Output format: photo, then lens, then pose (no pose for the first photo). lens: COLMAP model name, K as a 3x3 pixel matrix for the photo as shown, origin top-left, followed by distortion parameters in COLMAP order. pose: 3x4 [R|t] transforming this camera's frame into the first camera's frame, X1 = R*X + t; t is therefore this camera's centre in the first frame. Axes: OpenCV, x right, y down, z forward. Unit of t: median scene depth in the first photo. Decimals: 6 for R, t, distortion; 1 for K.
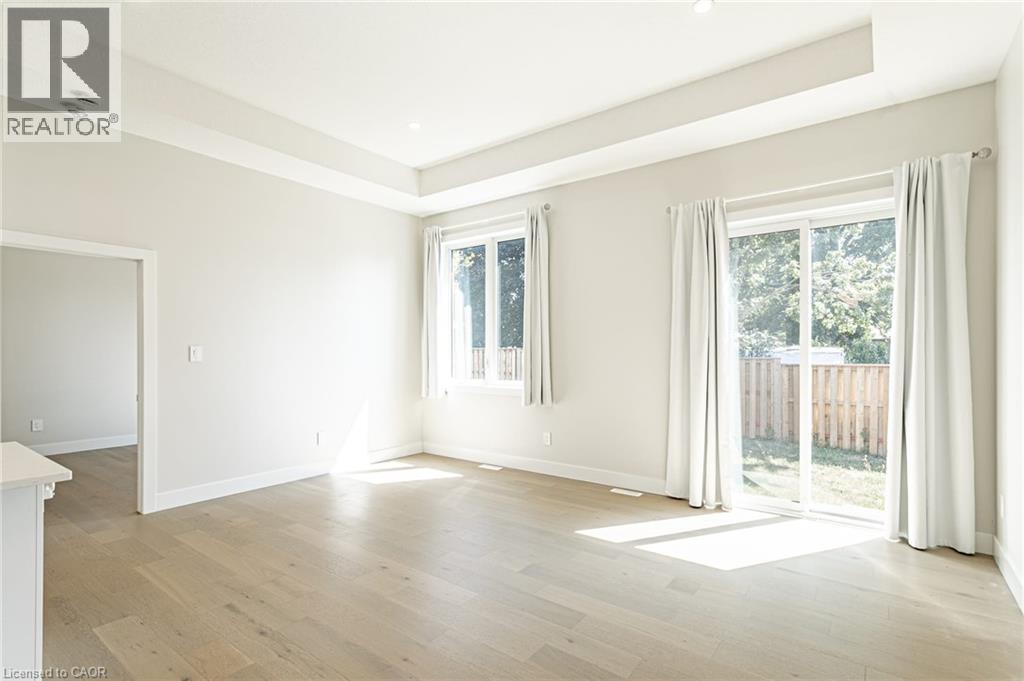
lens RADIAL K [[498.9, 0, 522.9], [0, 498.9, 351.3], [0, 0, 1]] dist [0.002063, 0.000761]
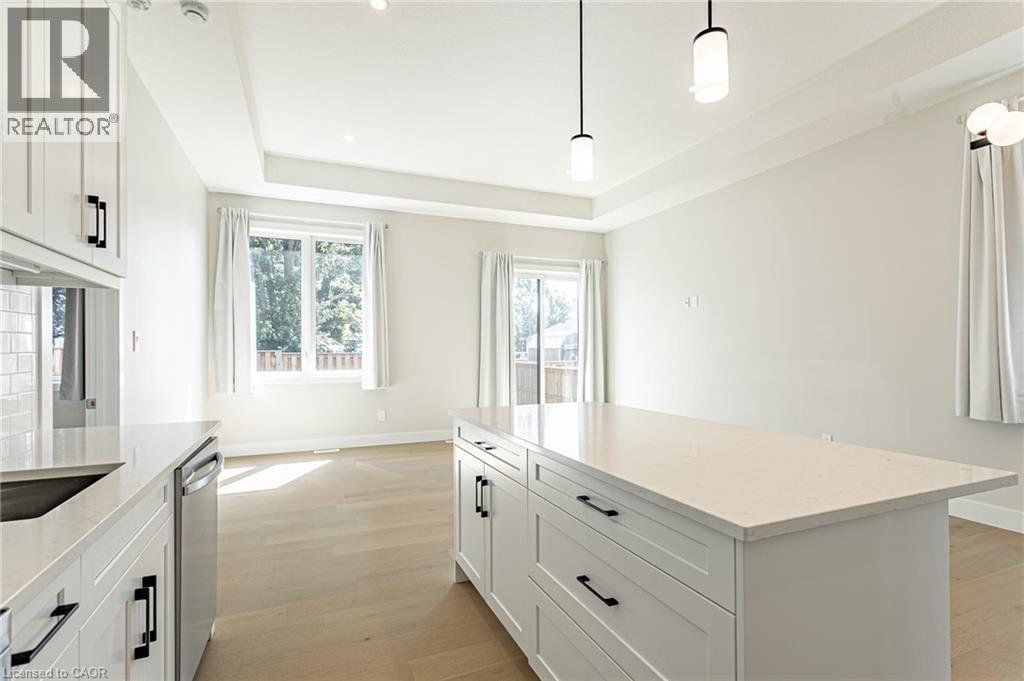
lens RADIAL K [[494.3, 0, 512.9], [0, 494.3, 344.4], [0, 0, 1]] dist [-0.000289, 0.000939]
pose [[0.505407, 0.009989, 0.862823, -0.840776], [-0.000601, 0.999937, -0.011224, 0.014850], [-0.862881, 0.005155, 0.505381, 0.117239]]
